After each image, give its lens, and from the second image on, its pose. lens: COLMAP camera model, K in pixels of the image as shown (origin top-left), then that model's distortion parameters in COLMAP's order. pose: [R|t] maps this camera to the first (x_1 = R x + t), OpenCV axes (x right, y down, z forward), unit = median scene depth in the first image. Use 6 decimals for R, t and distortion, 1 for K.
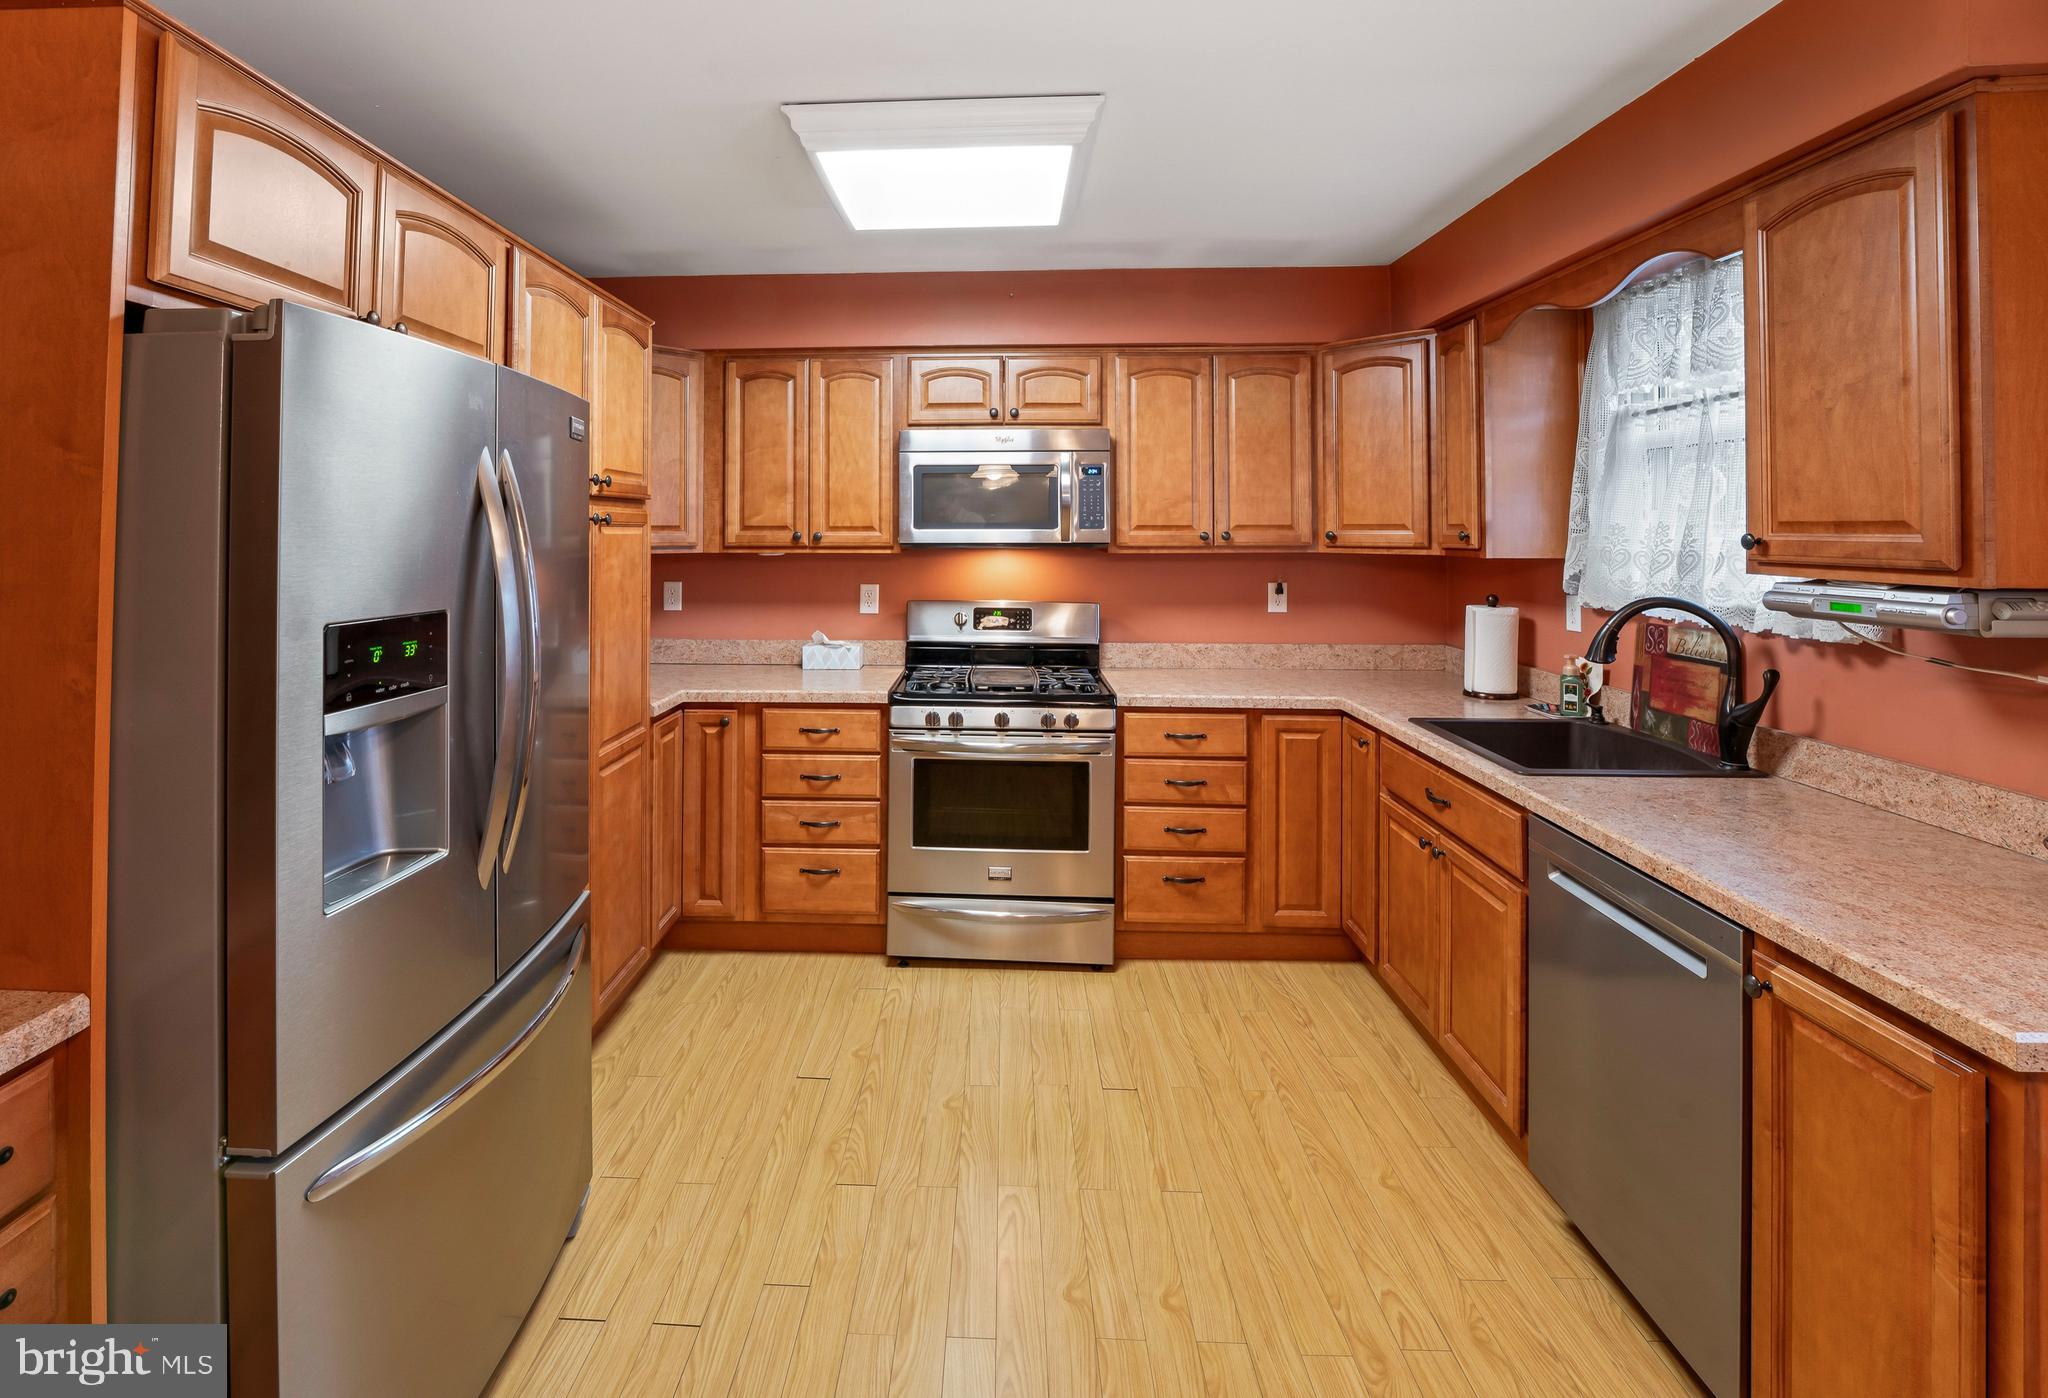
lens RADIAL K [[1006.7, 0, 1021.3], [0, 1006.7, 507.4], [0, 0, 1]] dist [-0.018083, -0.000825]
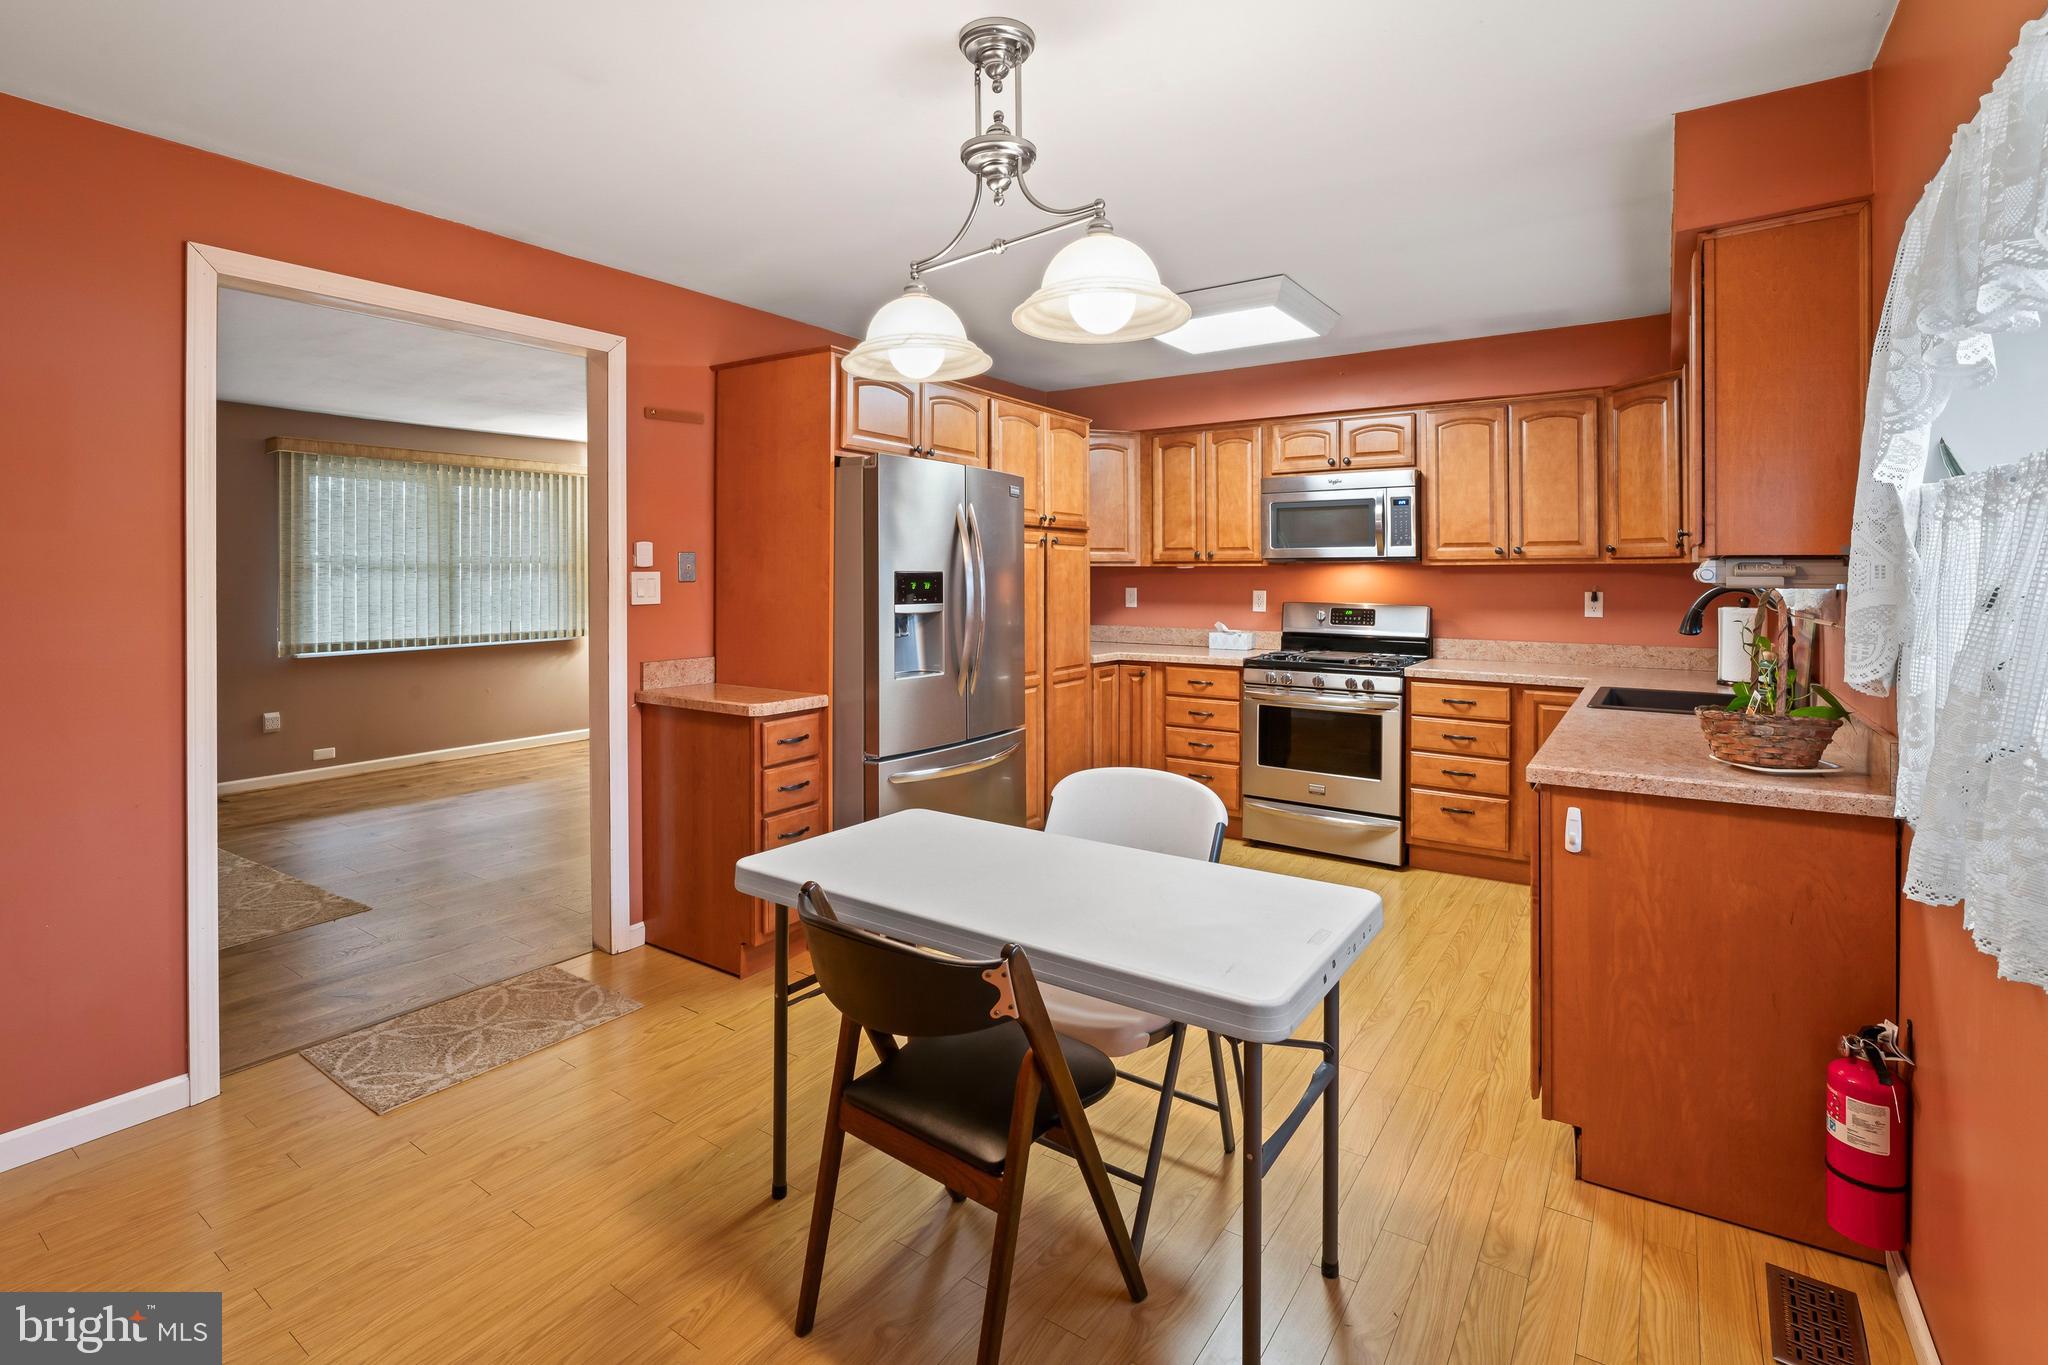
lens RADIAL K [[970.3, 0, 1016.6], [0, 970.3, 576.9], [0, 0, 1]] dist [-0.010249, 0.000021]
pose [[0.841981, 0.003600, -0.539495, 0.345864], [0.011959, 0.999607, 0.025335, 0.024713], [0.539375, -0.027783, 0.841607, -0.357191]]
